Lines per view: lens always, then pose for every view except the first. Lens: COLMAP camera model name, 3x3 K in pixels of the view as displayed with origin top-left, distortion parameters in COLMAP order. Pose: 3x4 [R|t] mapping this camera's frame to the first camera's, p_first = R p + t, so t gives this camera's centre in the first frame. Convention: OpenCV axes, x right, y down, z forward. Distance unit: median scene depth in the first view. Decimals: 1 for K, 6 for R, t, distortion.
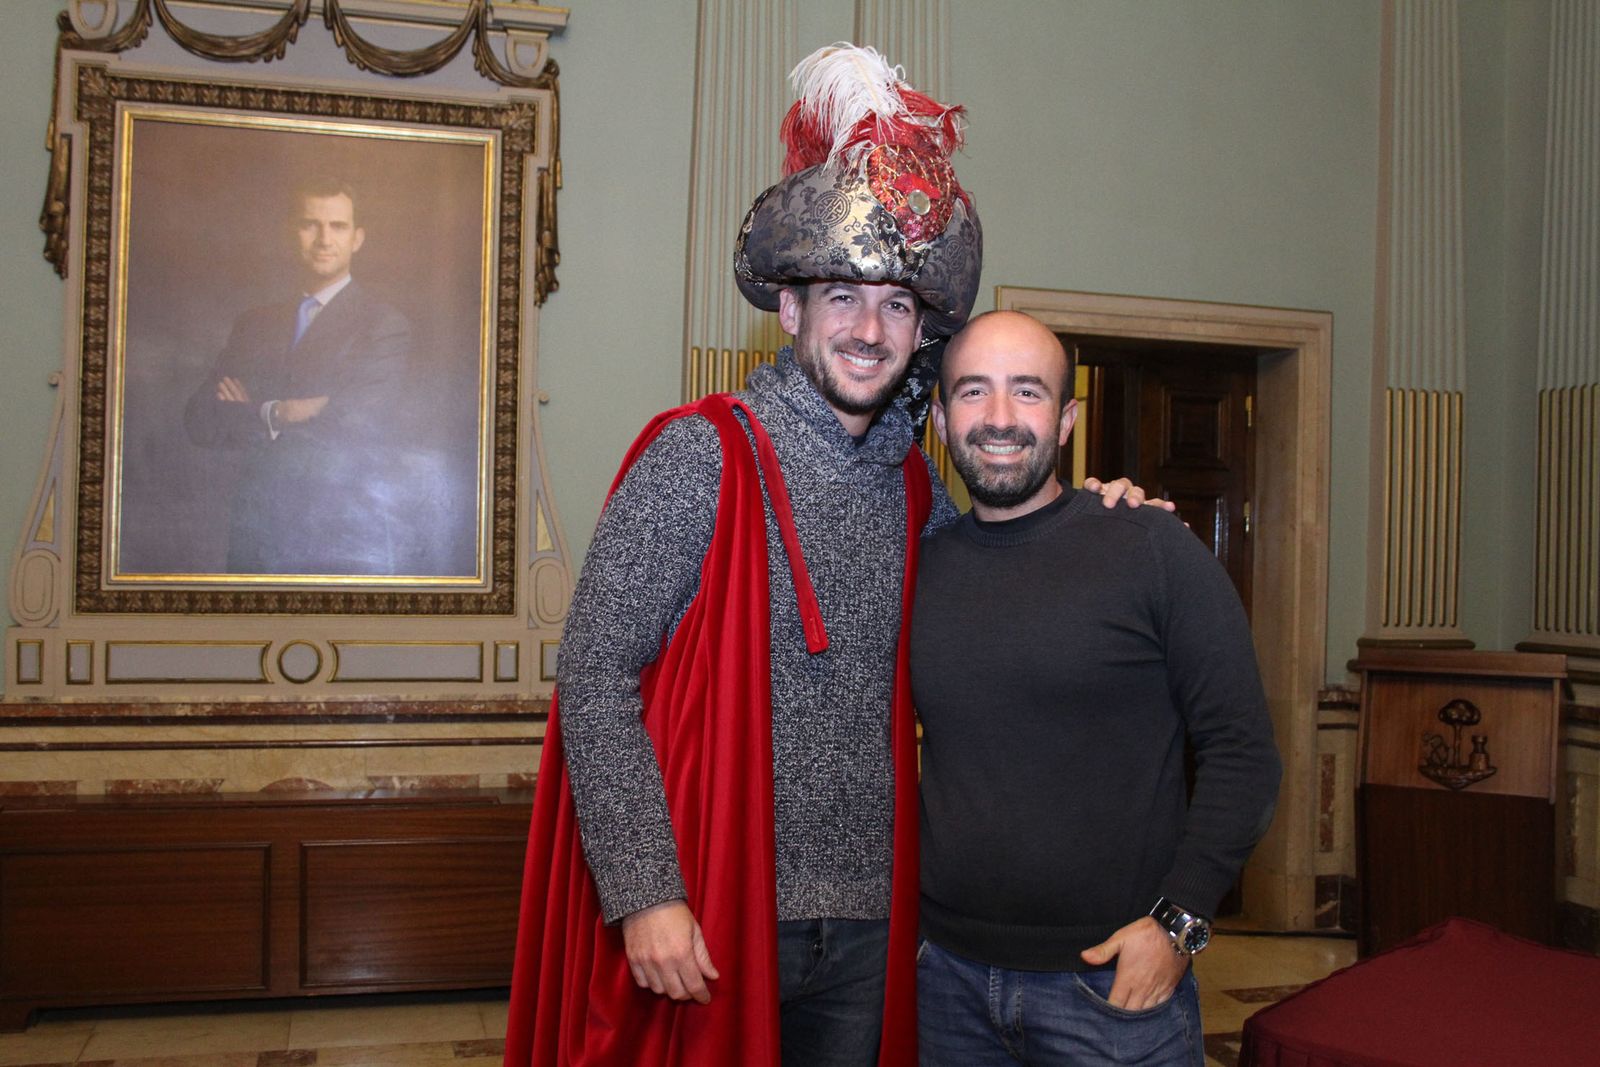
lens RADIAL K [[1575.2, 0, 799.0], [0, 1575.2, 526.5], [0, 0, 1]] dist [-0.115757, 0.117752]
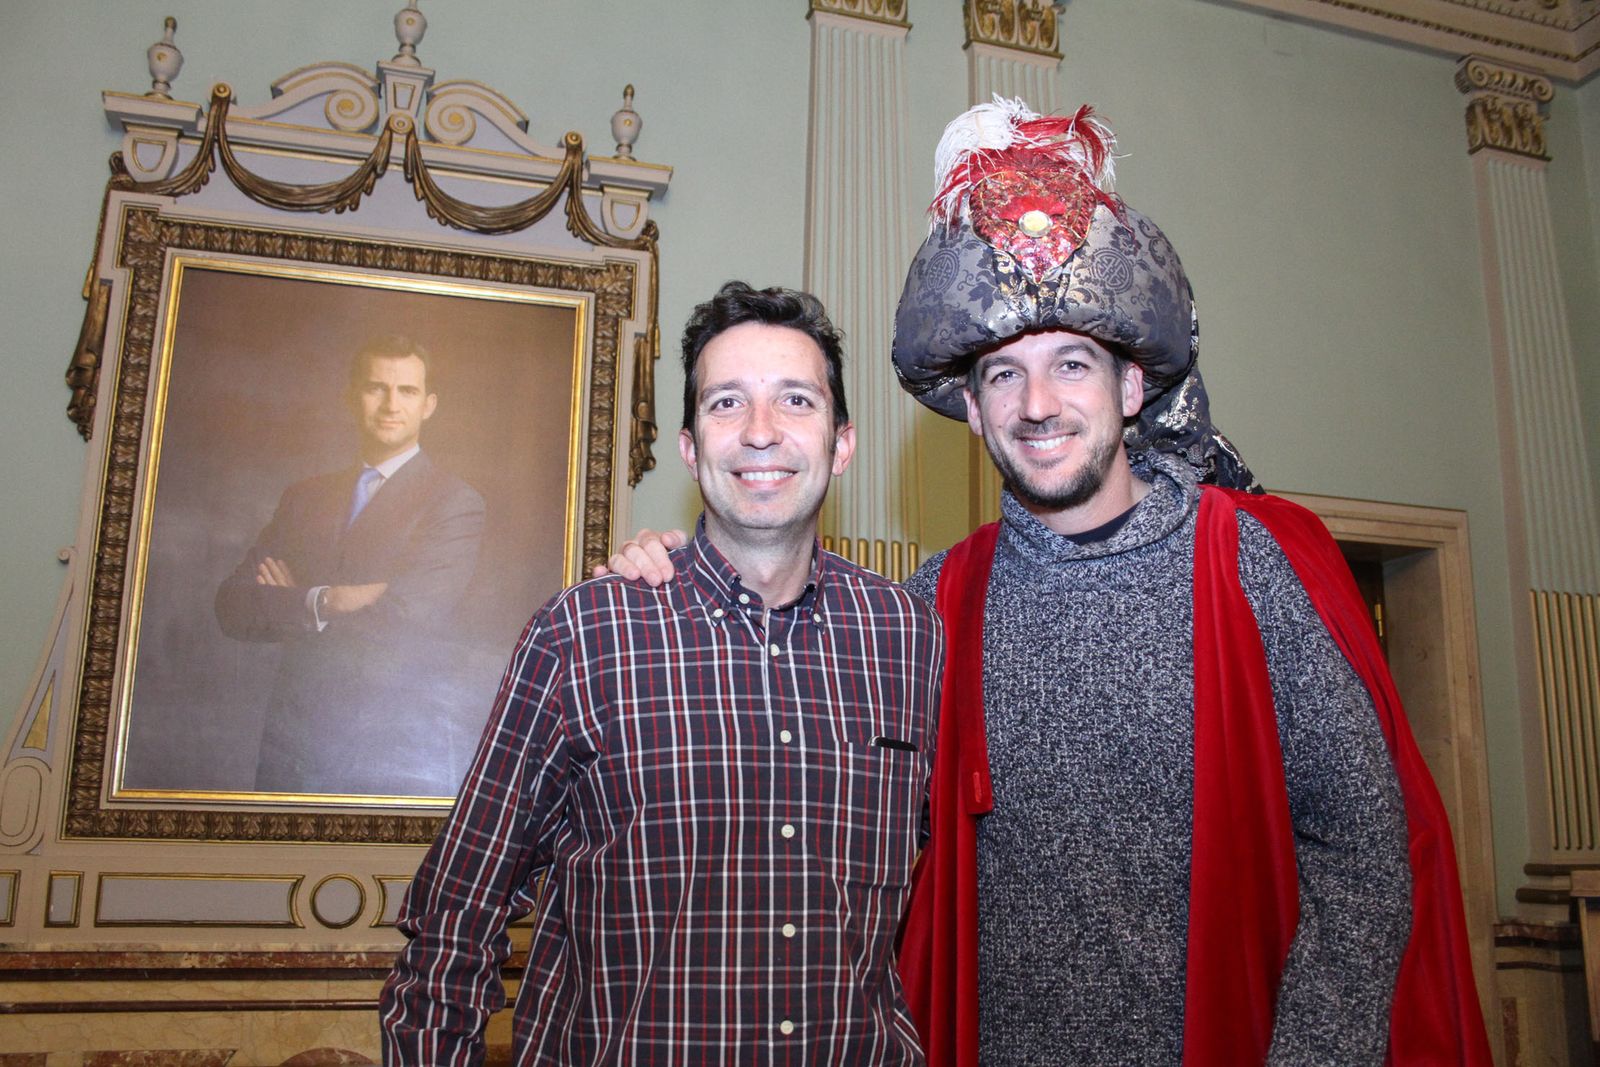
lens RADIAL K [[1289.2, 0, 791.9], [0, 1289.2, 551.2], [0, 0, 1]] dist [-0.142708, 0.112992]
pose [[0.999923, -0.004402, 0.011613, -0.089631], [0.006559, 0.981220, -0.192781, 0.035528], [-0.010546, 0.192842, 0.981173, 0.316300]]
